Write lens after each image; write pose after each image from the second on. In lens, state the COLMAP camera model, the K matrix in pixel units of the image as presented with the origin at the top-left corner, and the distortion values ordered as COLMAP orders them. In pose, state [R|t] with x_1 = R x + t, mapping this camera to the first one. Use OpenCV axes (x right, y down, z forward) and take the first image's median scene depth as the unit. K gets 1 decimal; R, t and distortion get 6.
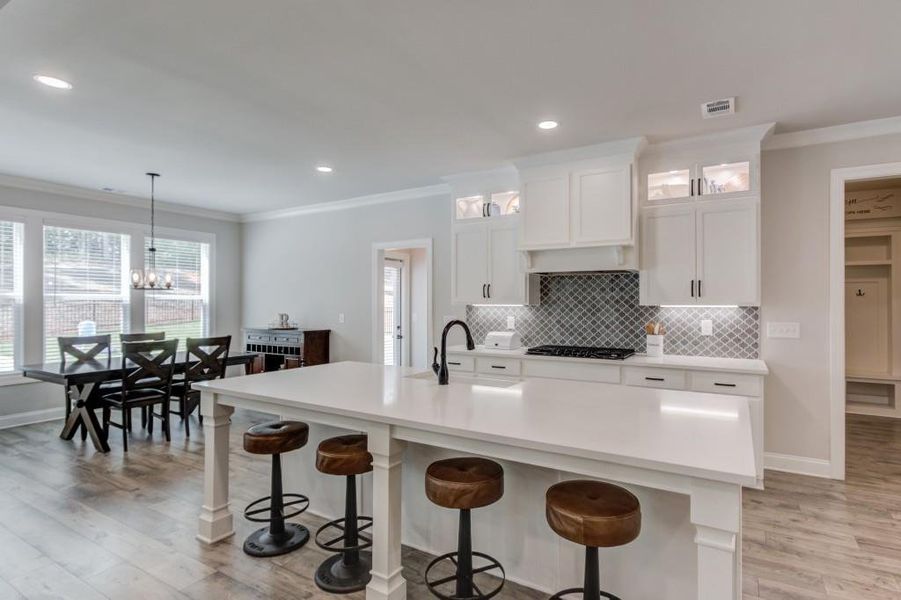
lens RADIAL K [[463.6, 0, 477.6], [0, 463.6, 299.7], [0, 0, 1]] dist [0.001996, 0.000940]
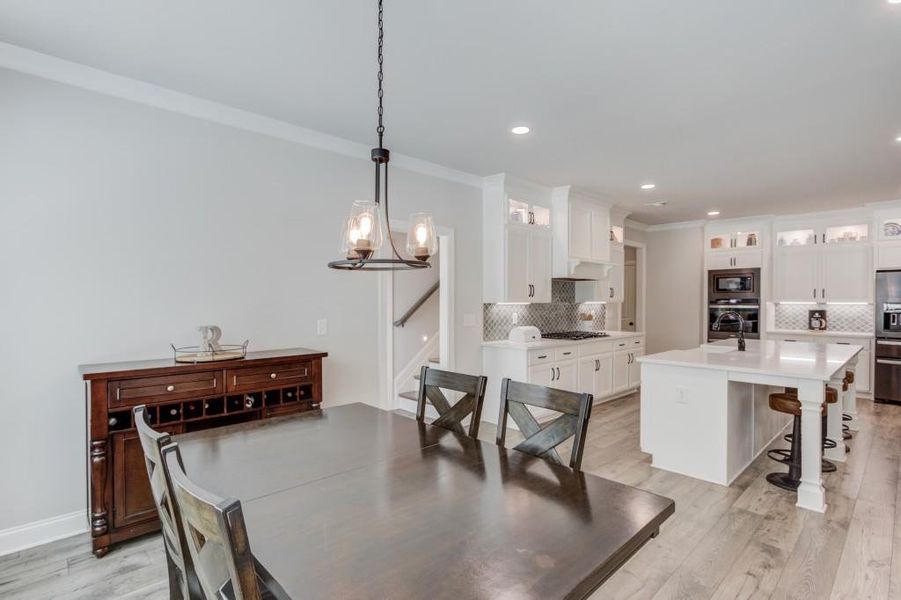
lens RADIAL K [[445.8, 0, 446.9], [0, 445.8, 303.8], [0, 0, 1]] dist [0.021769, 0.000596]
pose [[0.273435, -0.007860, 0.961858, -1.120348], [-0.005057, 0.999941, 0.009608, 0.004568], [-0.961877, -0.007491, 0.273379, 0.939575]]
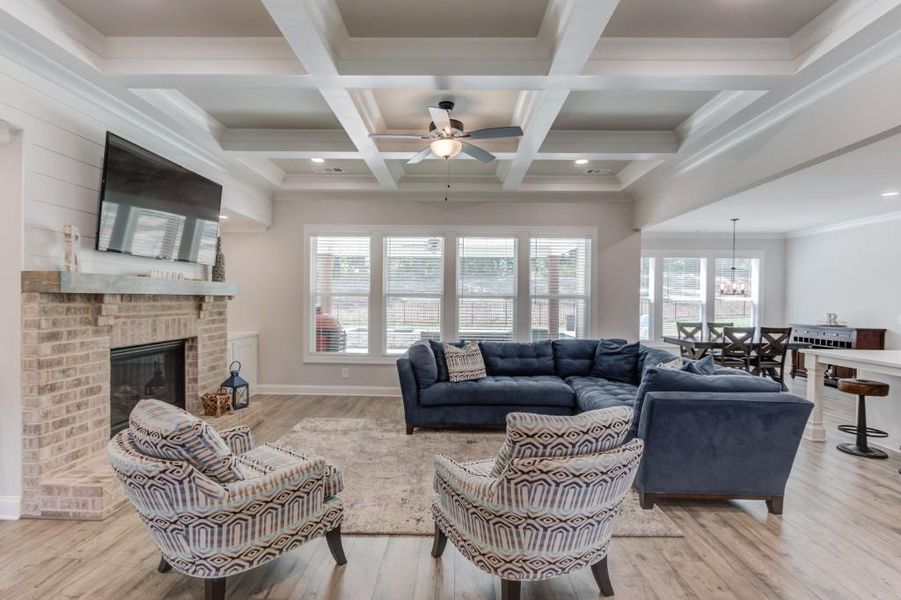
lens RADIAL K [[437.4, 0, 449.6], [0, 437.4, 305.7], [0, 0, 1]] dist [-0.002603, 0.000327]
pose [[0.493497, 0.015132, -0.869616, 0.101035], [-0.004740, 0.999881, 0.014709, -0.001248], [0.869734, -0.003137, 0.493510, -0.577913]]
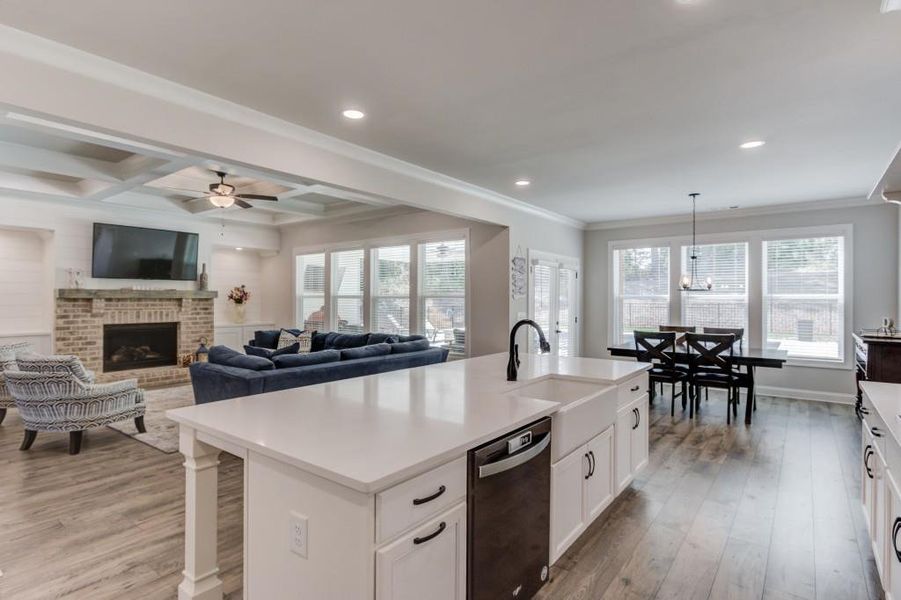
lens RADIAL K [[463.6, 0, 477.6], [0, 463.6, 299.7], [0, 0, 1]] dist [0.001996, 0.000940]
pose [[-0.102845, -0.000134, -0.994697, 0.616805], [0.001479, 0.999999, -0.000288, 0.000333], [0.994696, -0.001501, -0.102845, 0.640396]]
